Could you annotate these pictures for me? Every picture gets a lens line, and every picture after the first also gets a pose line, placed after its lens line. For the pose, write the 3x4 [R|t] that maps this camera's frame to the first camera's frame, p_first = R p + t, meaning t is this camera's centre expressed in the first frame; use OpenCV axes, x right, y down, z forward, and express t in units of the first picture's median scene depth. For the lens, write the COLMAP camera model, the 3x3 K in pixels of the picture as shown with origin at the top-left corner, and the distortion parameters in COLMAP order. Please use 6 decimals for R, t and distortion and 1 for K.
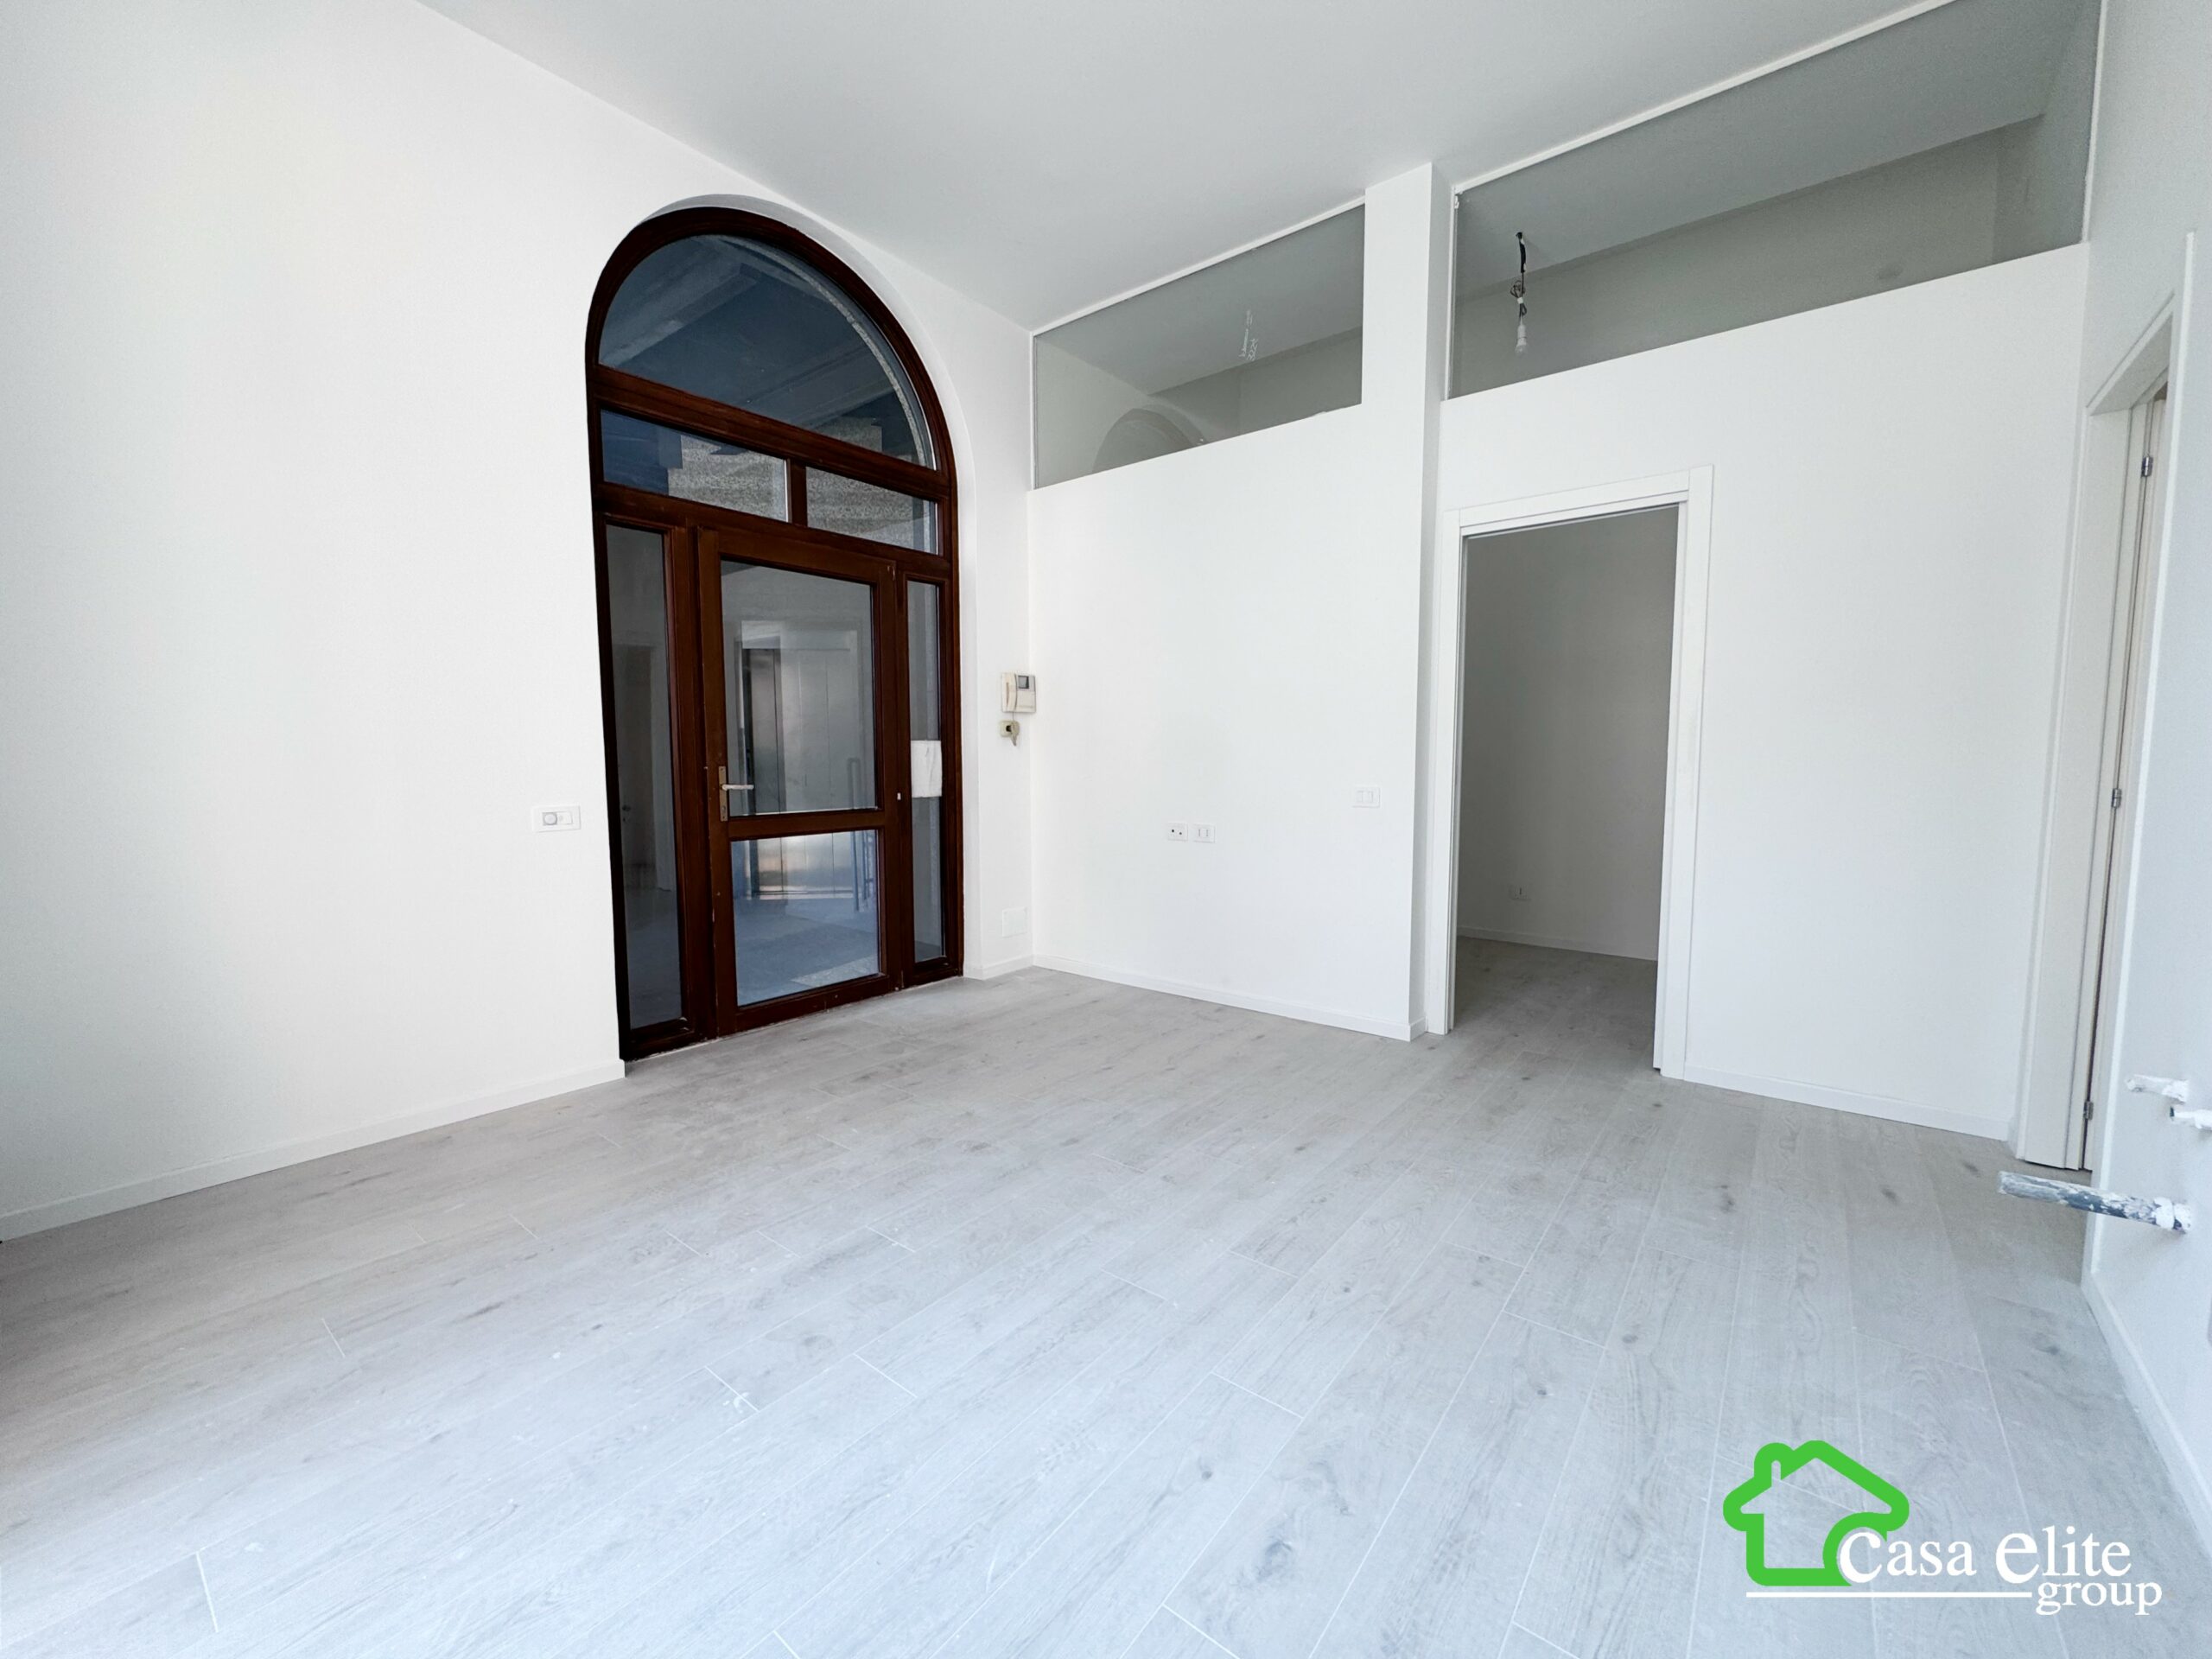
lens RADIAL K [[874.8, 0, 1113.0], [0, 874.8, 822.9], [0, 0, 1]] dist [-0.002362, -0.000354]
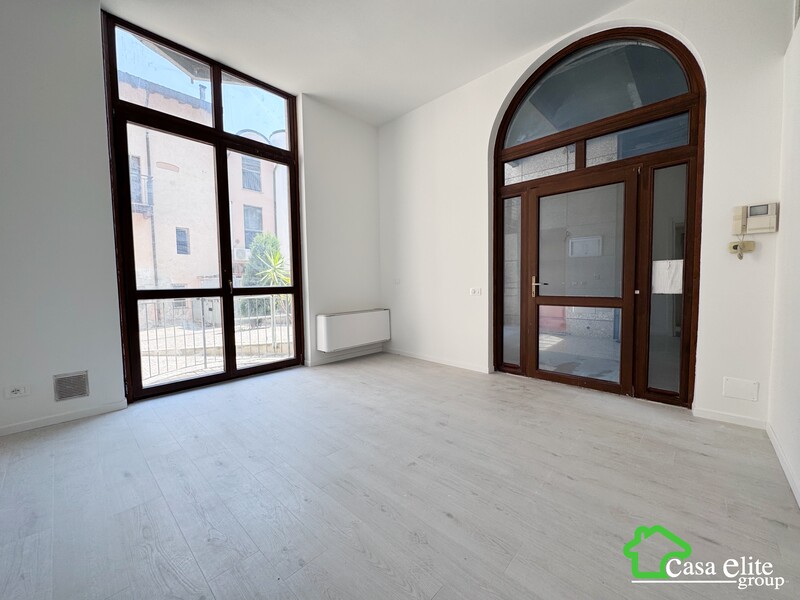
lens RADIAL K [[319.8, 0, 400.8], [0, 319.8, 298.1], [0, 0, 1]] dist [-0.000448, 0.000061]
pose [[-0.077715, 0.053161, -0.995557, 0.501442], [-0.065753, 0.996130, 0.058325, -0.026546], [0.994805, 0.069993, -0.073919, 0.606318]]
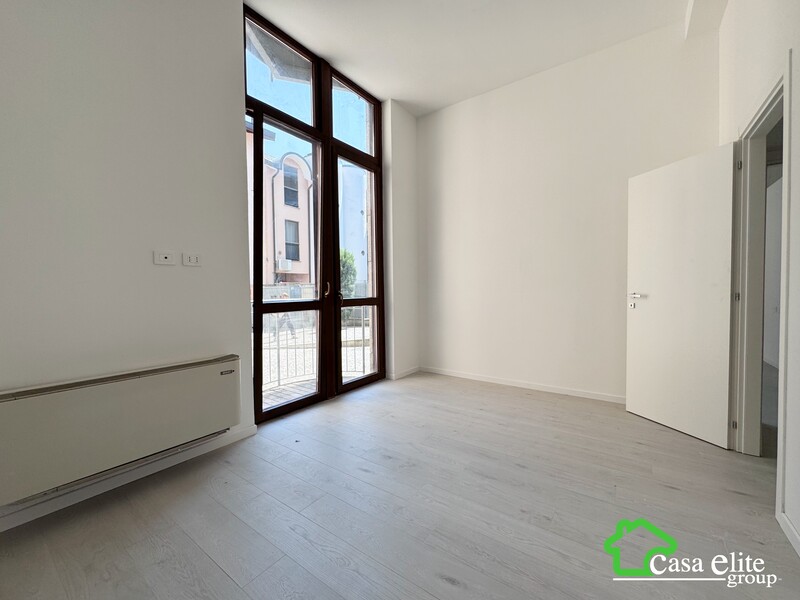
lens RADIAL K [[325.0, 0, 400.0], [0, 325.0, 300.0], [0, 0, 1]] dist [0.000380, 0.000059]
pose [[0.038824, 0.032824, -0.998707, 0.507491], [-0.066071, 0.997357, 0.030211, -0.008075], [0.997059, 0.064813, 0.040890, 0.222340]]
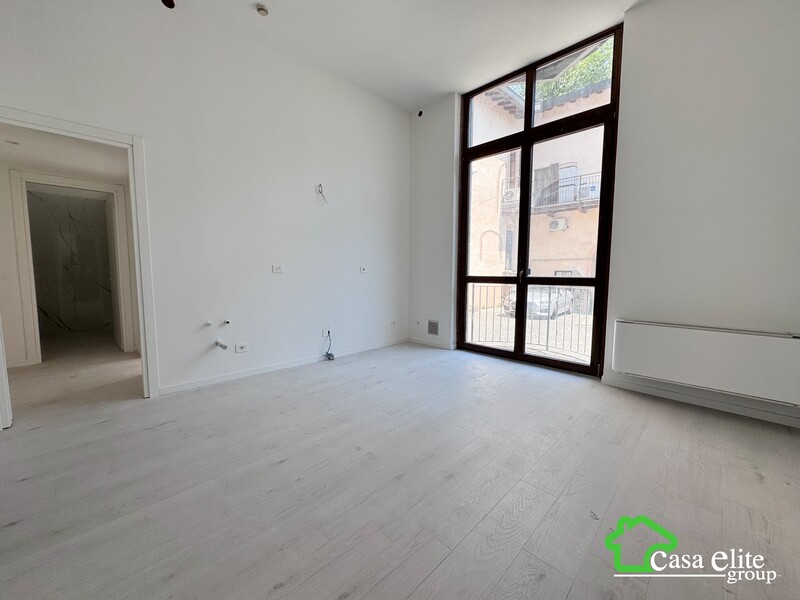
lens RADIAL K [[319.8, 0, 400.8], [0, 319.8, 298.1], [0, 0, 1]] dist [-0.000448, 0.000061]
pose [[-0.992735, -0.012302, 0.119694, -0.083435], [0.007106, 0.987030, 0.160376, -0.063234], [-0.120114, 0.160061, -0.979772, 1.047636]]
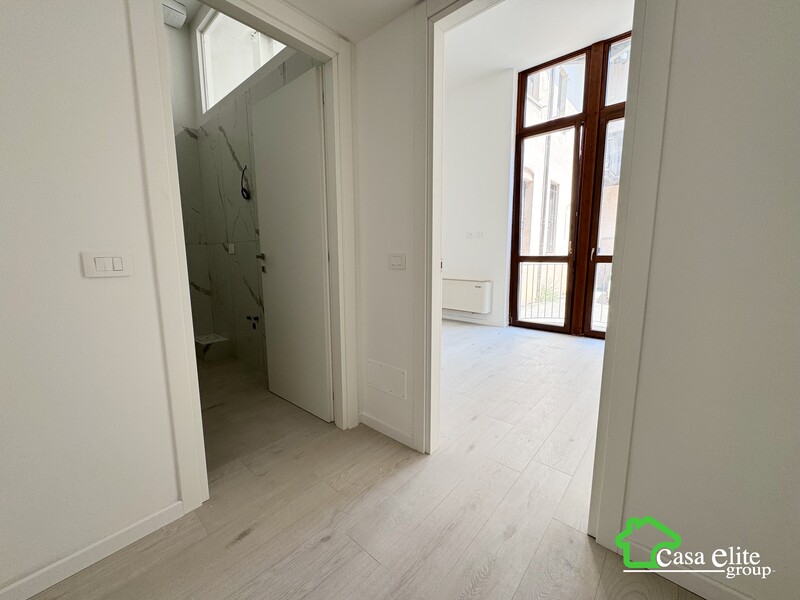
lens RADIAL K [[317.6, 0, 401.0], [0, 317.6, 300.7], [0, 0, 1]] dist [-0.001442, -0.000213]
pose [[-0.998340, -0.000834, 0.057592, 0.175459], [0.011922, 0.975252, 0.220774, -0.057727], [-0.056350, 0.221094, -0.973623, 1.083735]]
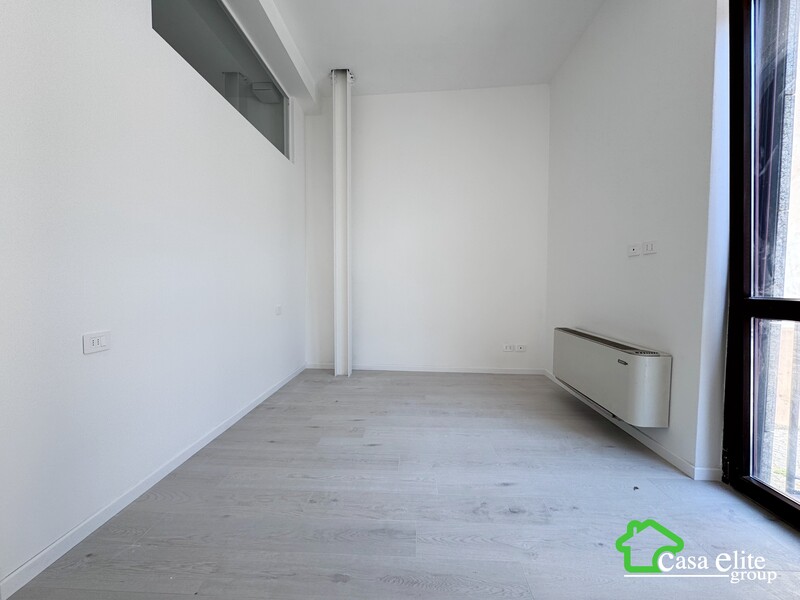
lens RADIAL K [[317.6, 0, 401.0], [0, 317.6, 300.7], [0, 0, 1]] dist [-0.001442, -0.000213]
pose [[-0.582379, -0.040752, 0.811895, -0.234596], [0.061841, 0.993628, 0.094233, -0.023357], [-0.810561, 0.105088, -0.576148, 0.541154]]
